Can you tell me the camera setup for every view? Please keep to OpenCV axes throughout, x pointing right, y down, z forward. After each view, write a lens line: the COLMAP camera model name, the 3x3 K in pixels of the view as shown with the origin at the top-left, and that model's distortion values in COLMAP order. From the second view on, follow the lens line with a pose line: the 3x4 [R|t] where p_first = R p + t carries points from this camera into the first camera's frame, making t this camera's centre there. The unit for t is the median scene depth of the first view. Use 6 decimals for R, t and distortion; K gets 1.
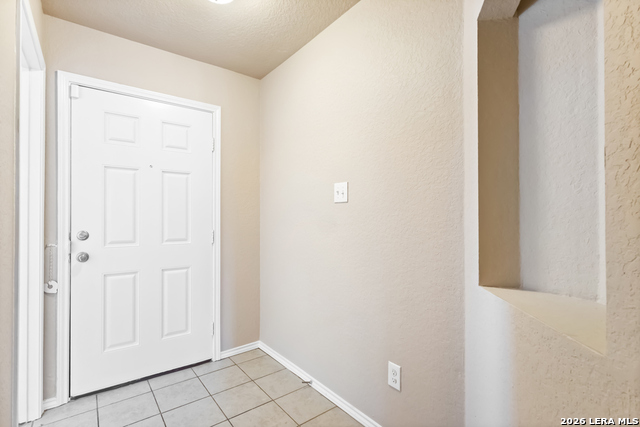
lens RADIAL K [[303.8, 0, 320.2], [0, 303.8, 213.9], [0, 0, 1]] dist [0.005171, 0.001820]
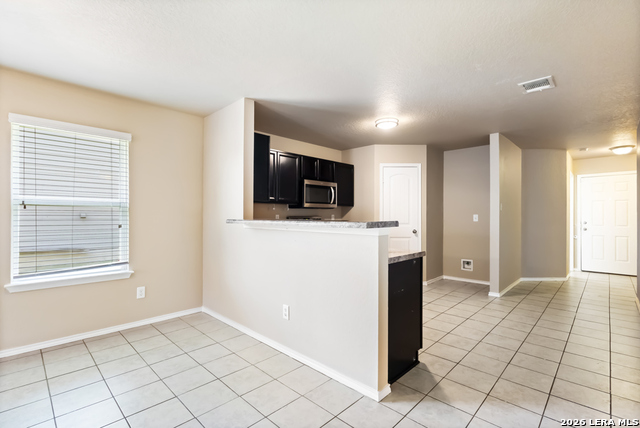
lens RADIAL K [[303.8, 0, 315.5], [0, 303.8, 214.4], [0, 0, 1]] dist [0.005171, 0.001820]
pose [[0.152674, -0.002504, -0.988273, 2.150081], [0.002102, 0.999995, -0.002209, -0.018260], [0.988274, -0.001740, 0.152678, -2.510136]]
